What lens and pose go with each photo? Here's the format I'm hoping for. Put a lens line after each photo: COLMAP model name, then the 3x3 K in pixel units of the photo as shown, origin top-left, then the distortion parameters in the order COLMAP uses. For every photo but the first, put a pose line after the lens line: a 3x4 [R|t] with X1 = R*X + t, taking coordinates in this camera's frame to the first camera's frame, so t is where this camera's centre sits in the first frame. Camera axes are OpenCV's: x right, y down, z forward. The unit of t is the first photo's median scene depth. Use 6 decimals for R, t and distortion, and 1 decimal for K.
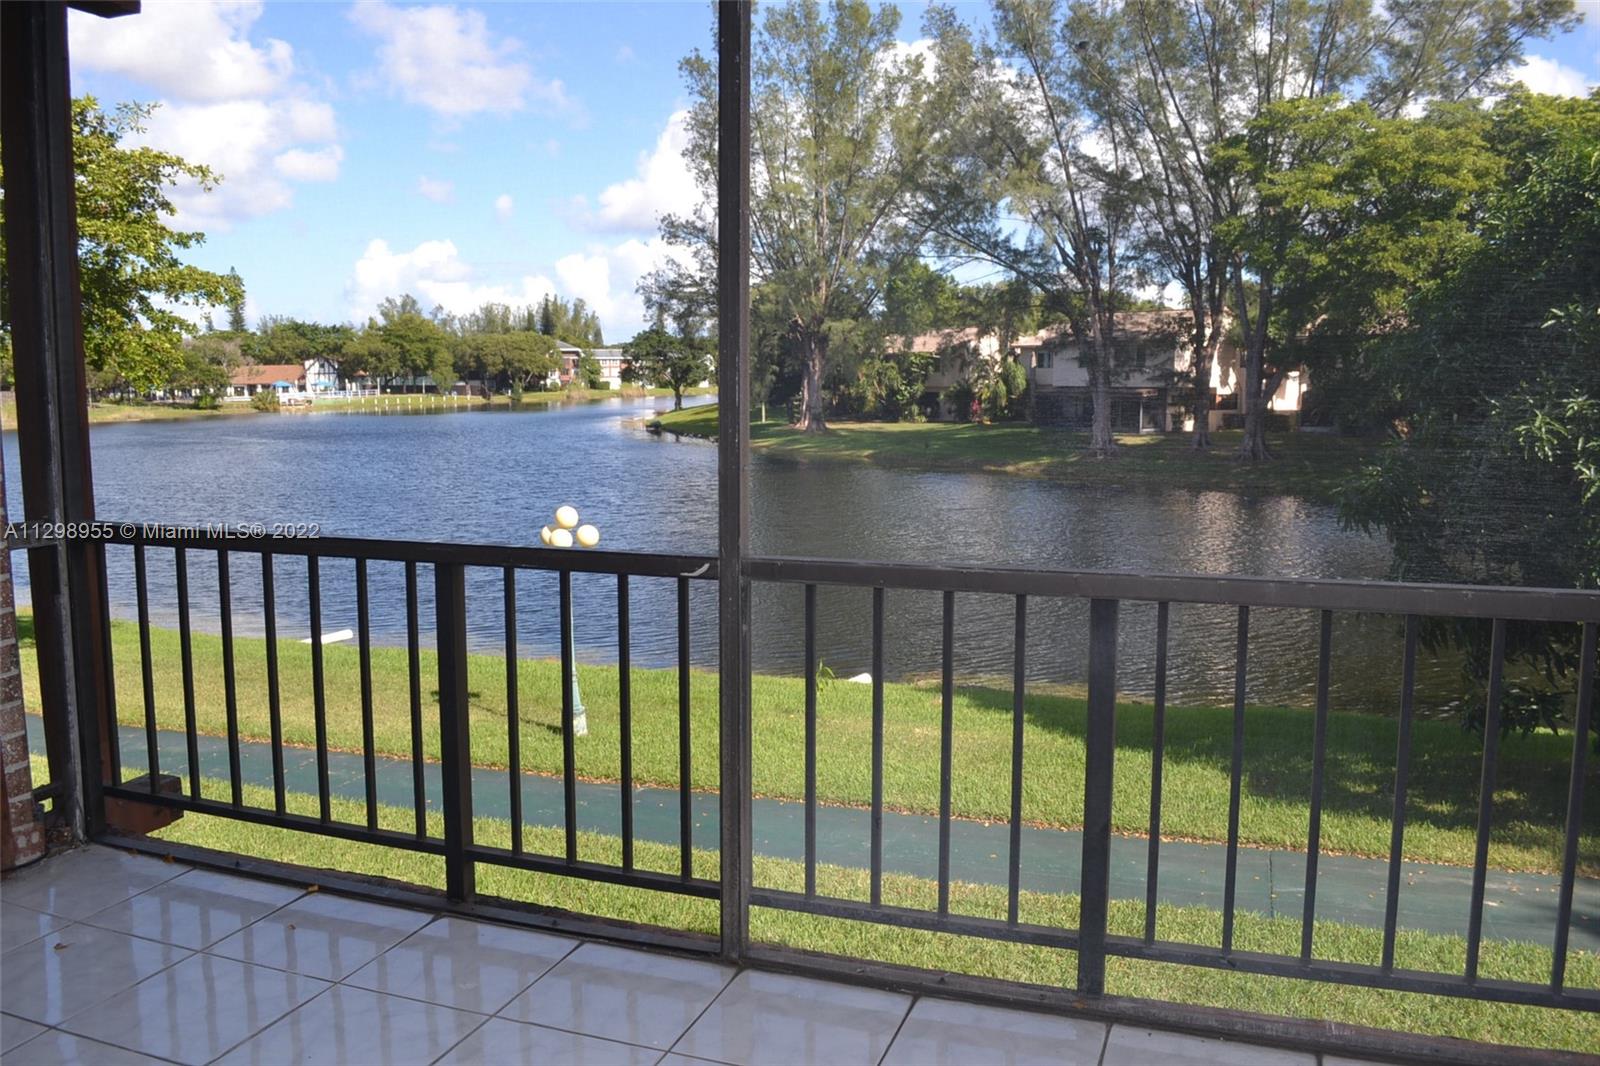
lens RADIAL K [[1274.0, 0, 793.2], [0, 1274.0, 534.4], [0, 0, 1]] dist [-0.089202, 0.036274]
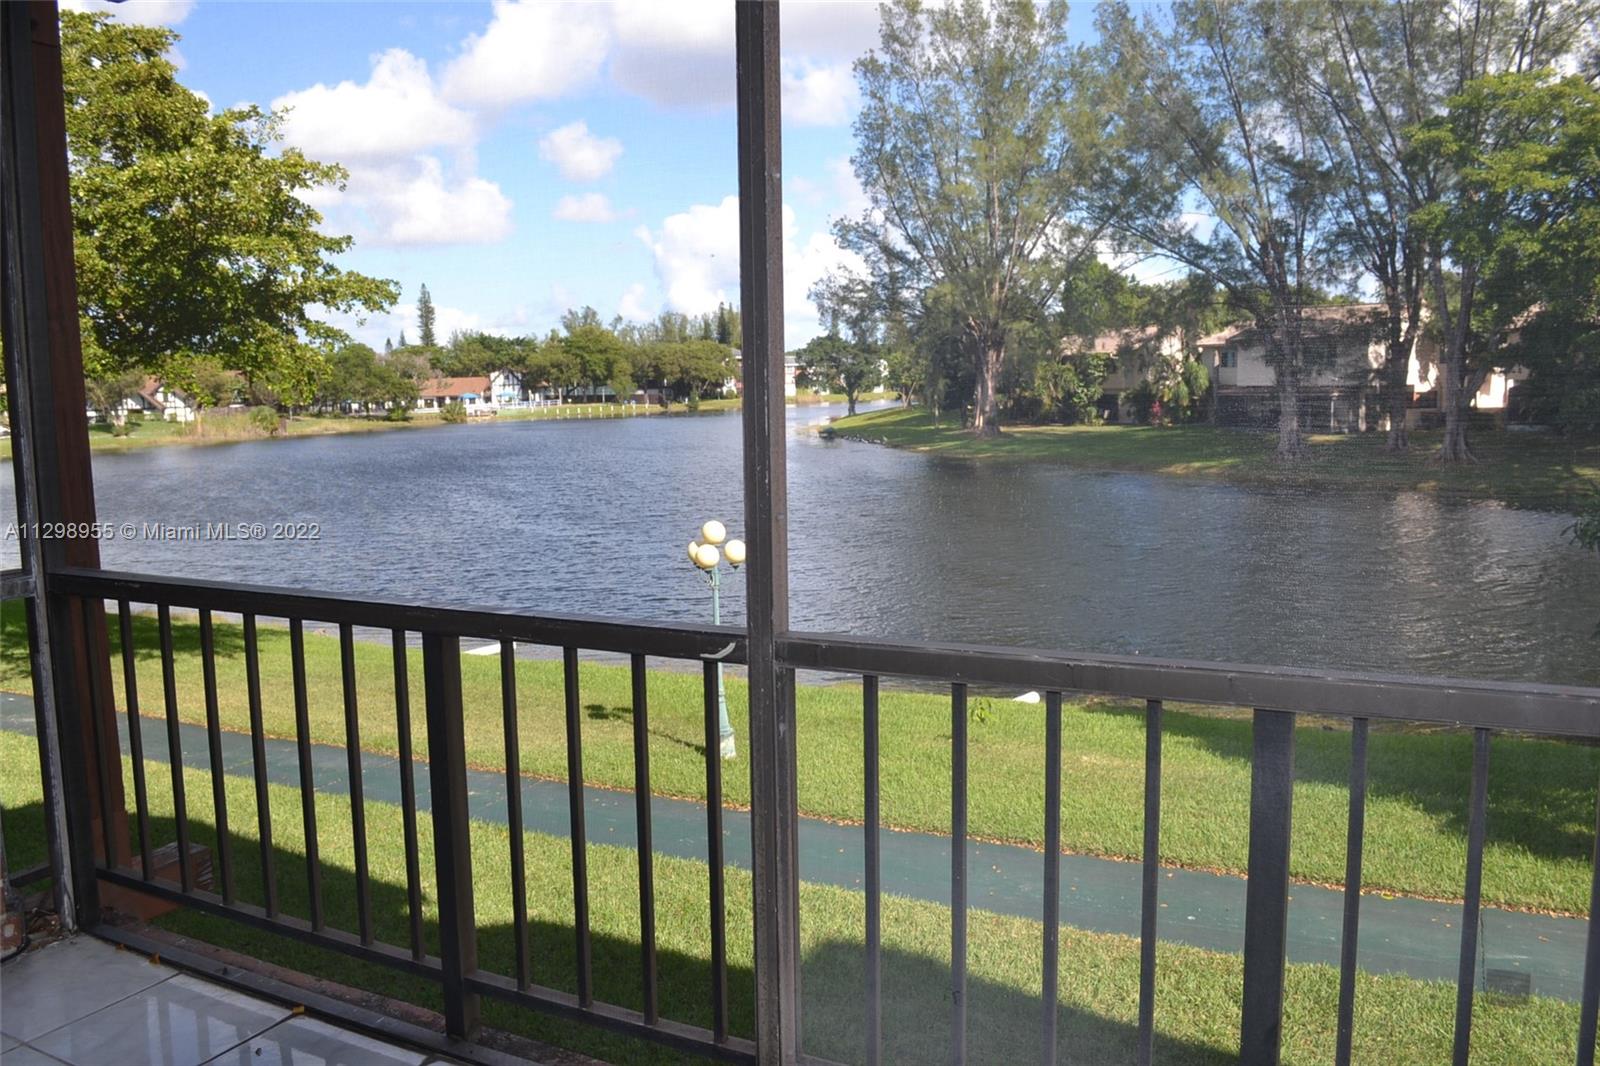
lens RADIAL K [[1274.0, 0, 788.2], [0, 1274.0, 539.2], [0, 0, 1]] dist [-0.089202, 0.036274]
pose [[0.990035, -0.001671, -0.140810, 0.002499], [0.001629, 0.999999, -0.000412, -0.001360], [0.140810, 0.000179, 0.990037, 0.008781]]
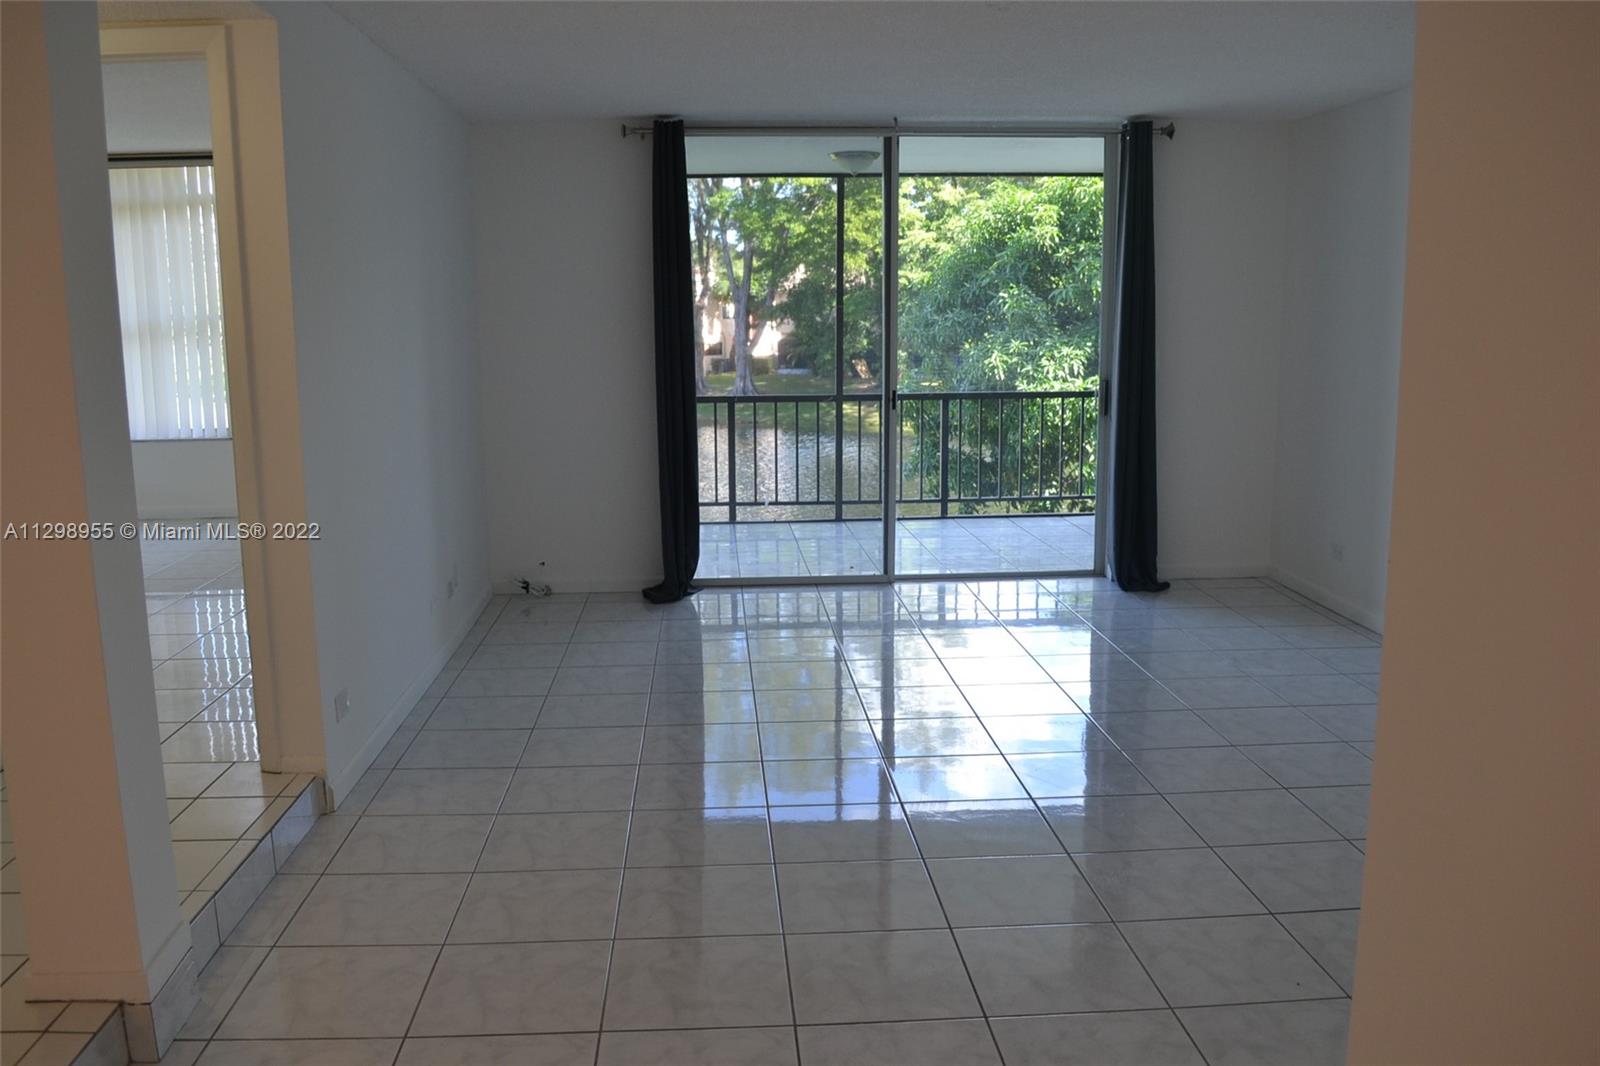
lens RADIAL K [[1274.0, 0, 777.5], [0, 1274.0, 531.9], [0, 0, 1]] dist [-0.089202, 0.036274]
pose [[0.919432, -0.071602, 0.386676, -0.090722], [0.057856, 0.997214, 0.047088, 0.012467], [-0.388970, -0.020923, 0.921013, -0.120820]]
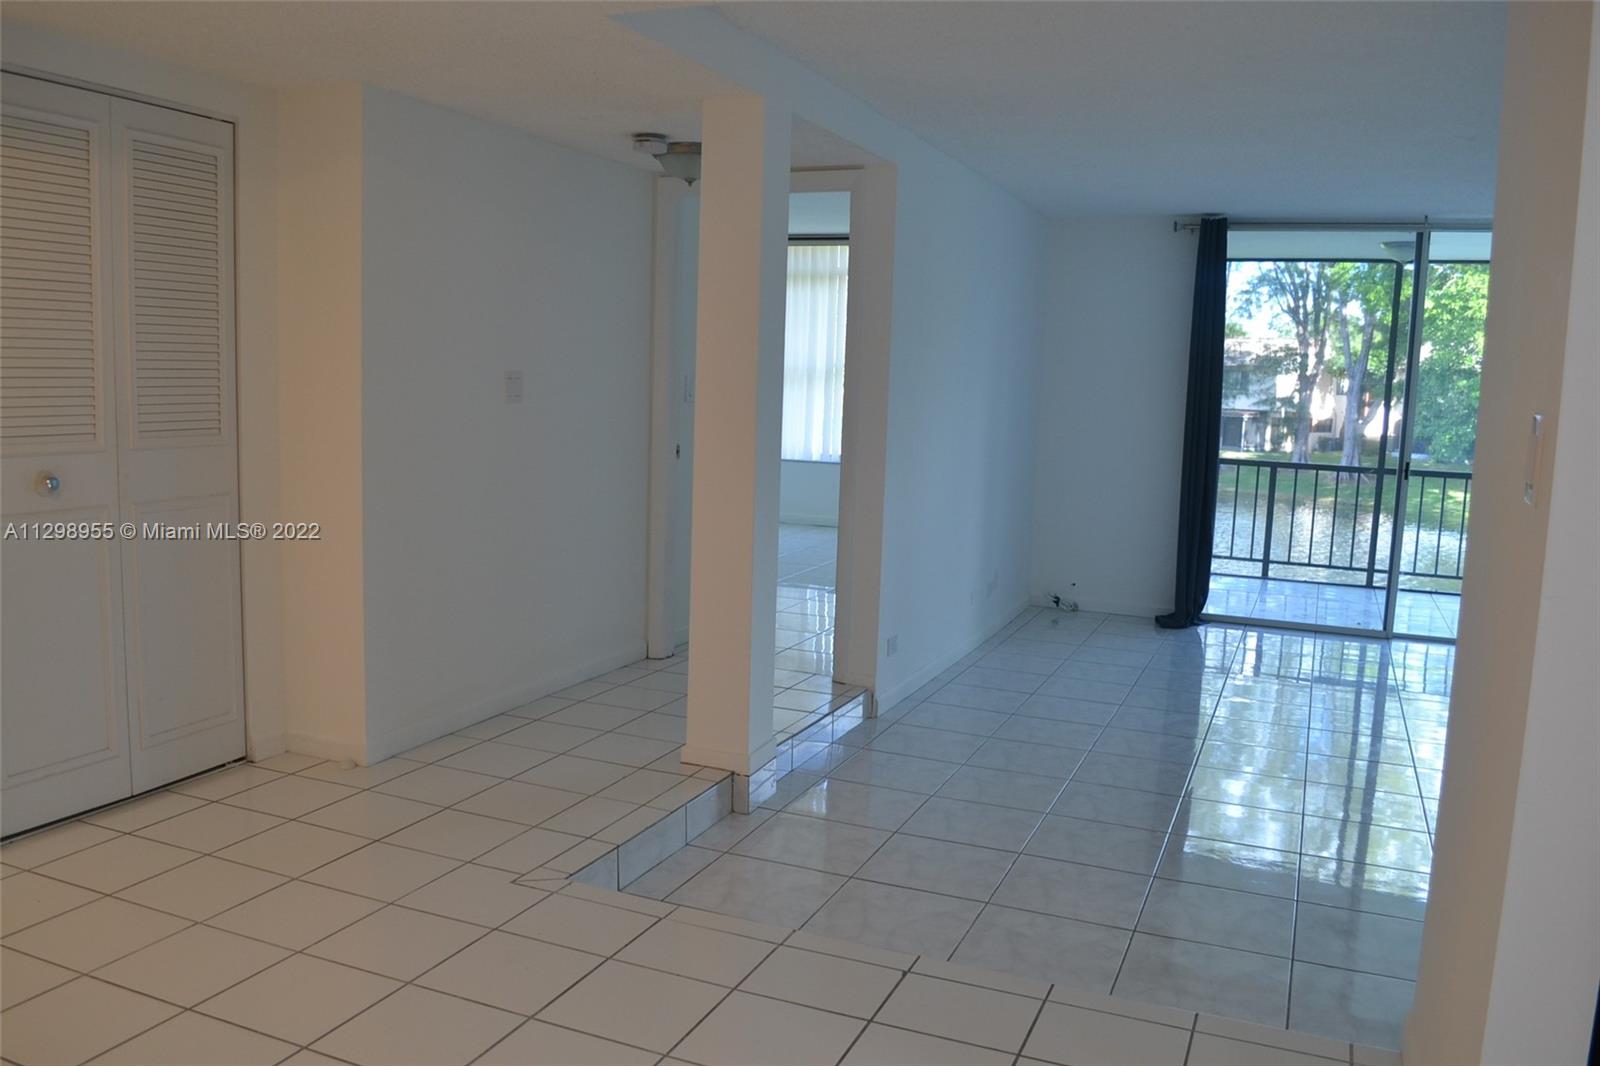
lens RADIAL K [[1274.0, 0, 788.9], [0, 1274.0, 535.4], [0, 0, 1]] dist [-0.089202, 0.036274]
pose [[0.997895, 0.042444, -0.049022, -0.090006], [-0.042620, 0.999088, -0.002546, 0.016850], [0.048869, 0.004630, 0.998794, -0.151414]]
